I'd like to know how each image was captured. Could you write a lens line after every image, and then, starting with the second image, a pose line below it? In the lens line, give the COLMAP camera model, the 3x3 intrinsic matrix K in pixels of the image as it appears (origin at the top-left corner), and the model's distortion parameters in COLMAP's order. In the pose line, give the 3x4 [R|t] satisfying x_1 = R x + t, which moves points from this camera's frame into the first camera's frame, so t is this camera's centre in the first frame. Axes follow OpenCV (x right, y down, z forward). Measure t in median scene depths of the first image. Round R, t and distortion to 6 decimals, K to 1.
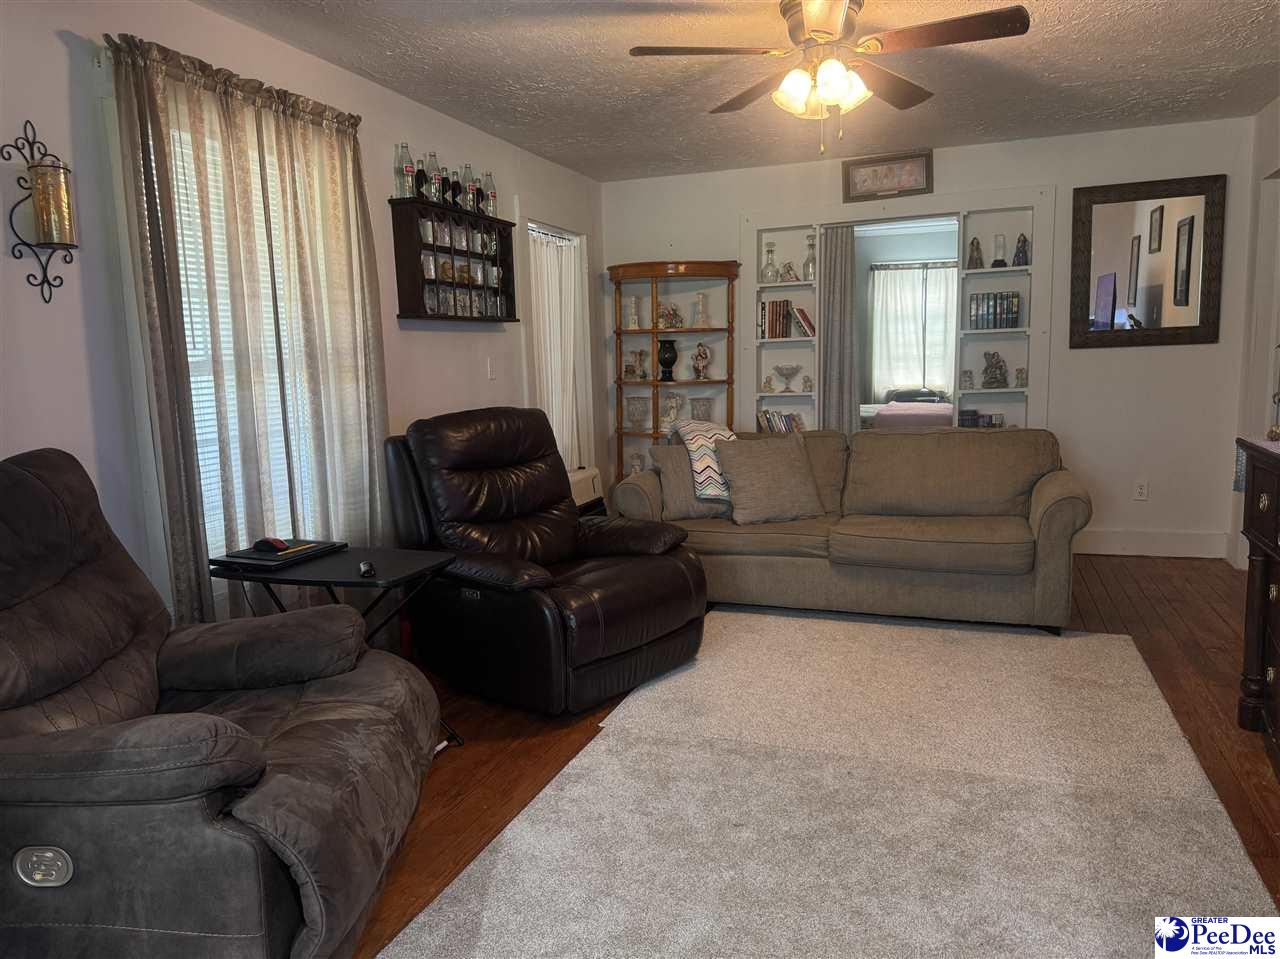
lens RADIAL K [[906.2, 0, 643.2], [0, 906.2, 474.9], [0, 0, 1]] dist [0.041872, -0.043597]
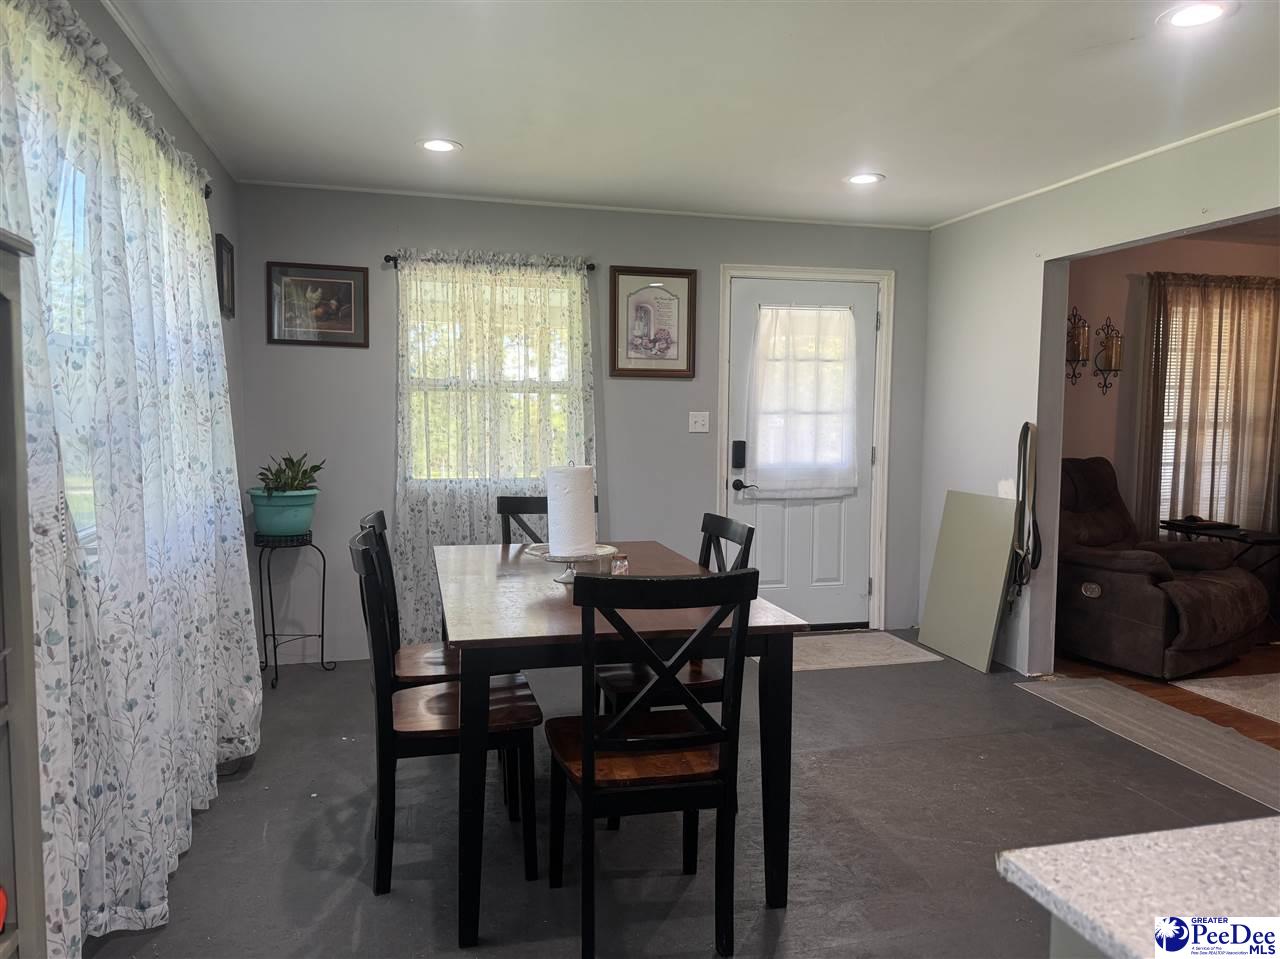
lens RADIAL K [[906.2, 0, 646.0], [0, 906.2, 471.8], [0, 0, 1]] dist [0.041872, -0.043597]
pose [[0.564748, 0.091133, -0.820216, 0.518473], [-0.135703, 0.990610, 0.016629, 0.105369], [0.814030, 0.101914, 0.571812, -1.068065]]
